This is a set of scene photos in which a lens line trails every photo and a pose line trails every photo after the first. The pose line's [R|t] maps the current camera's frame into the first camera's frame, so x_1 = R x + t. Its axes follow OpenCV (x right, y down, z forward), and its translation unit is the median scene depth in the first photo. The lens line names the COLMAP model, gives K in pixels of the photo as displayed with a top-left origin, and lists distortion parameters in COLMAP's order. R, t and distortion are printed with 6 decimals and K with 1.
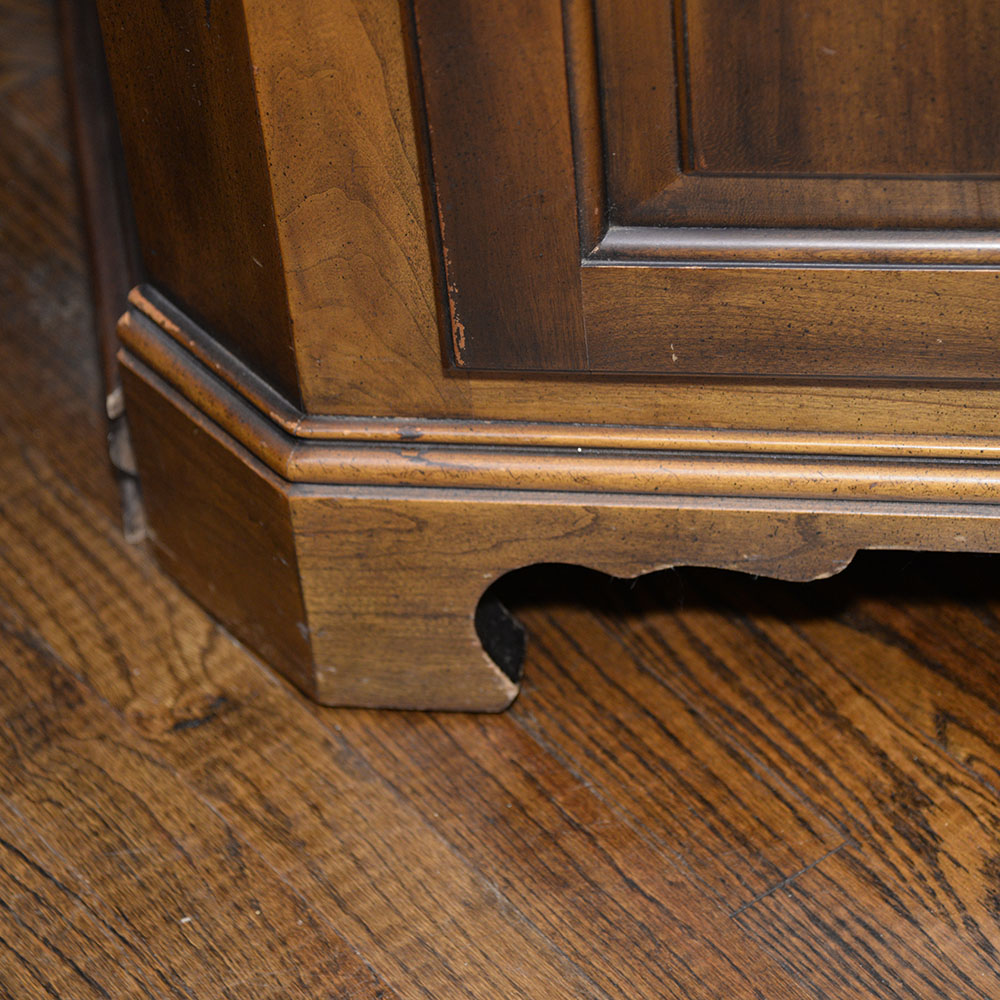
lens RADIAL K [[4441.3, 0, 500.0], [0, 4441.3, 500.0], [0, 0, 1]] dist [0.836418, 3.240488]
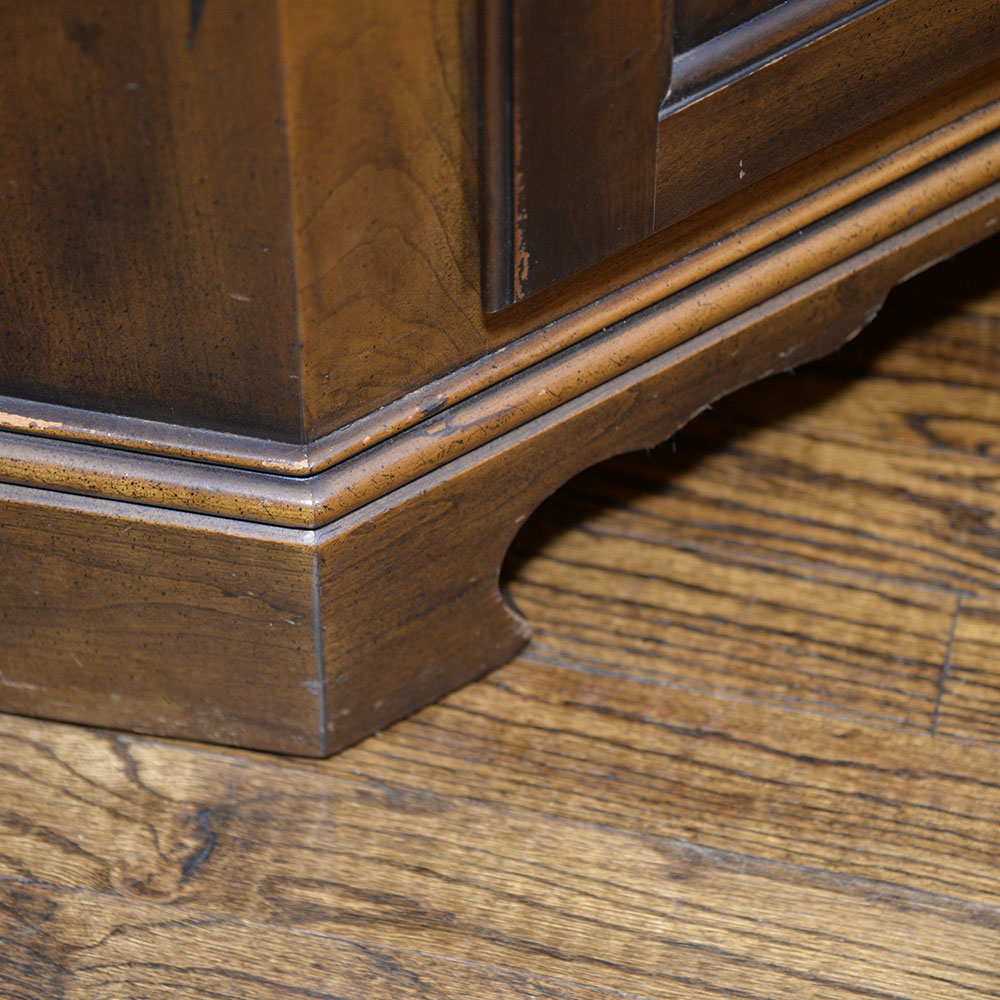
lens RADIAL K [[4505.5, 0, 500.0], [0, 4505.5, 500.0], [0, 0, 1]] dist [0.982136, -6.038512]
pose [[0.760038, -0.463680, 0.455349, -0.384029], [0.398305, 0.886002, 0.237389, -0.185598], [-0.513513, 0.000943, 0.858081, 0.287356]]
